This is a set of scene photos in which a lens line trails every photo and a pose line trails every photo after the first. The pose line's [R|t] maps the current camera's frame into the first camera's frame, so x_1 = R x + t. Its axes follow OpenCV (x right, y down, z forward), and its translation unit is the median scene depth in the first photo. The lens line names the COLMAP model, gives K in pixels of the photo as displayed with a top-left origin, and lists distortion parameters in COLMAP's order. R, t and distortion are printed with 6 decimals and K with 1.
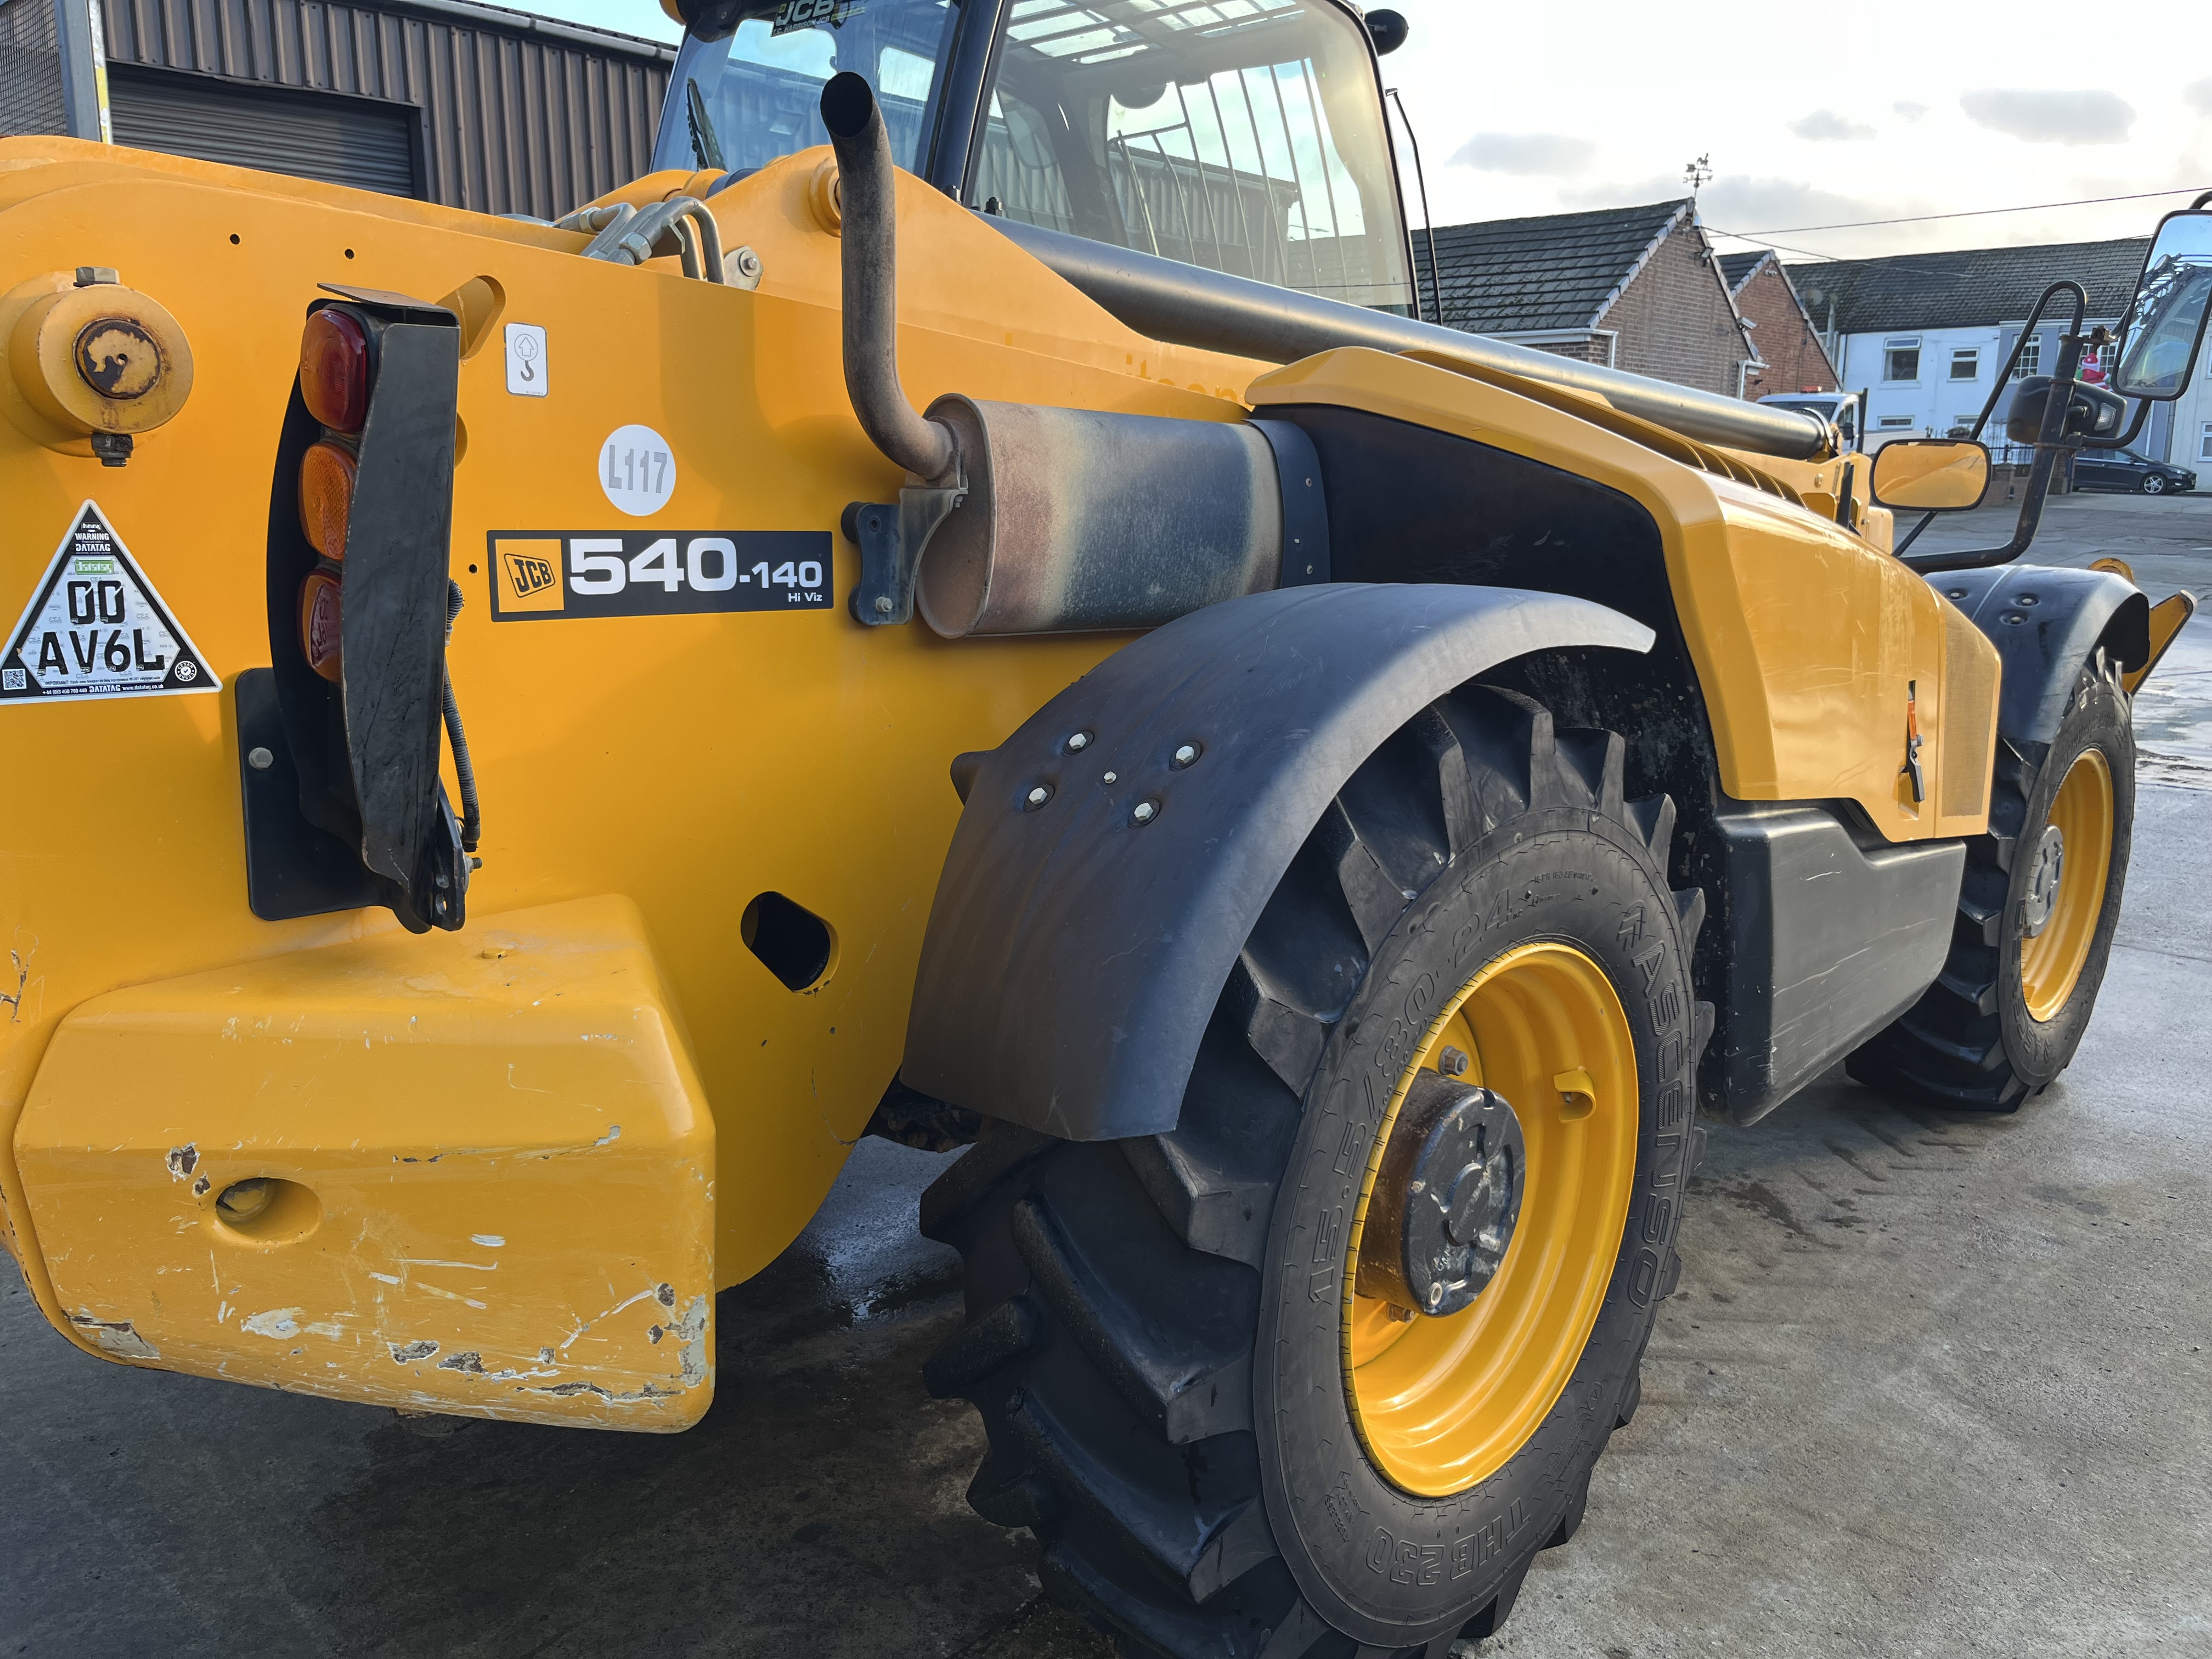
lens RADIAL K [[1636.0, 0, 1100.6], [0, 1636.0, 844.7], [0, 0, 1]] dist [0.012084, -0.044669]
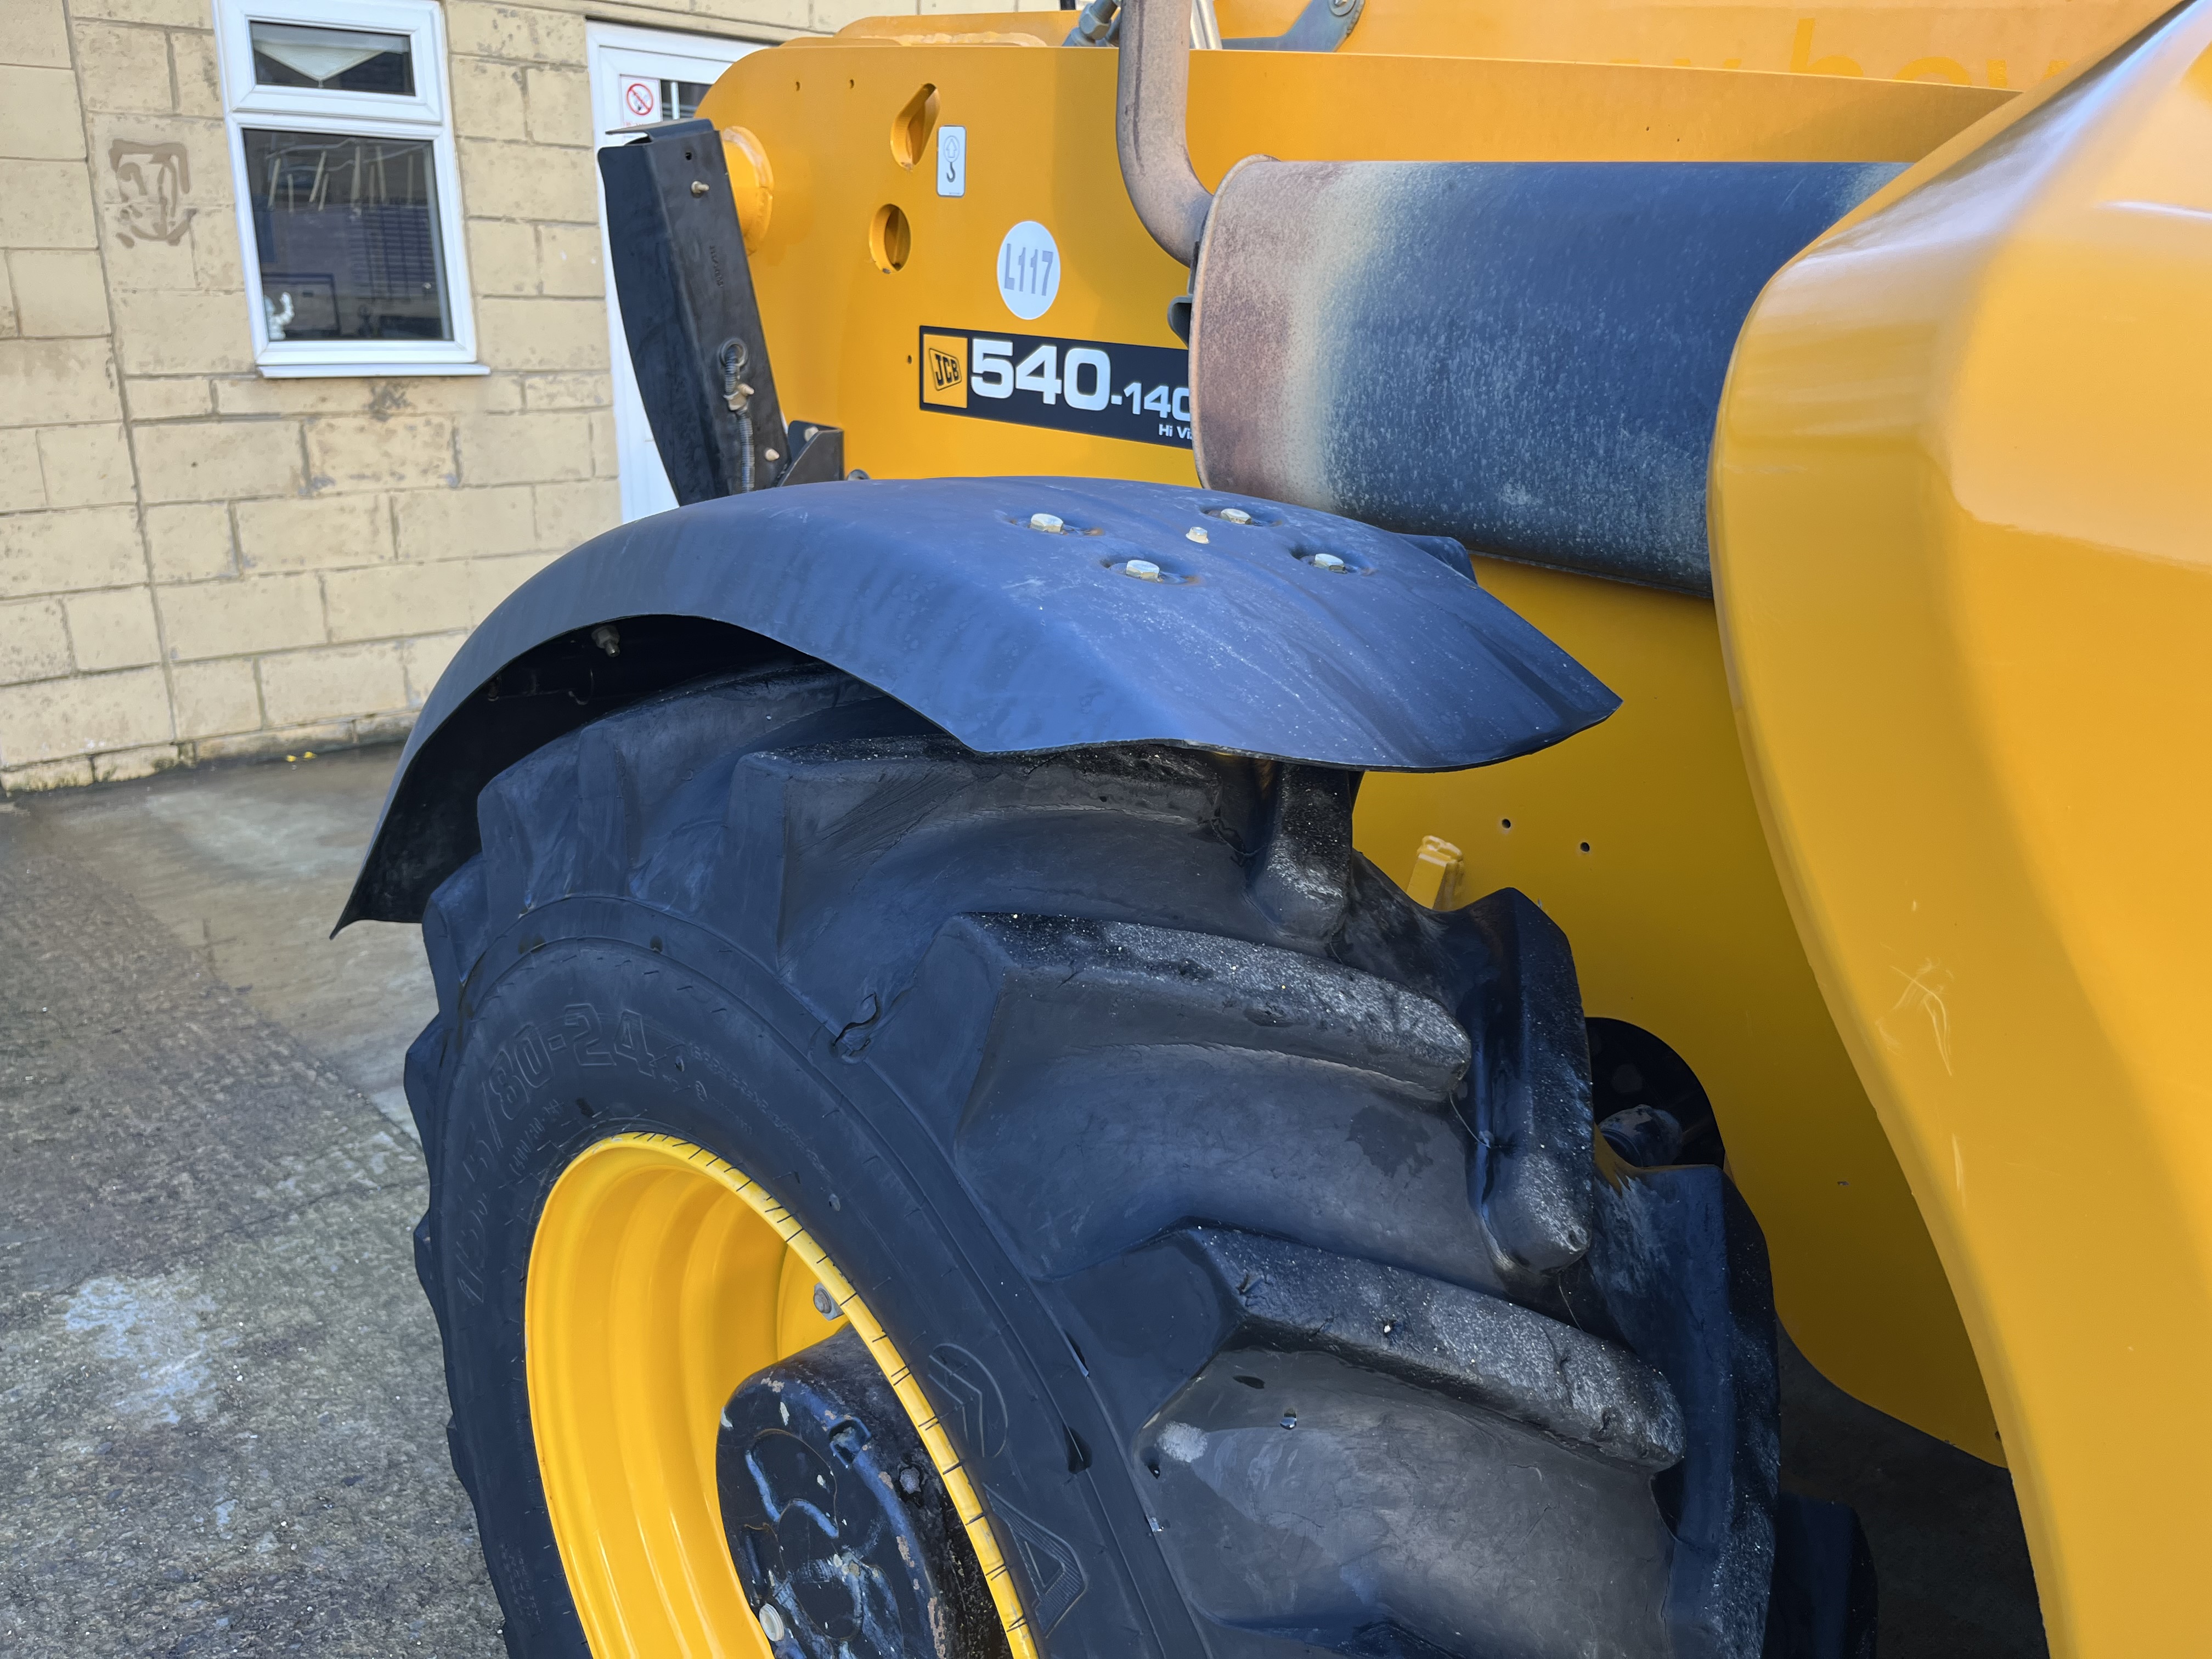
lens RADIAL K [[1636.0, 0, 1100.6], [0, 1636.0, 844.7], [0, 0, 1]] dist [0.012084, -0.044669]
pose [[-0.038270, 0.314719, -0.948413, 0.699446], [-0.246551, 0.916792, 0.314174, -0.221372], [0.968374, 0.245855, 0.042508, 1.033321]]
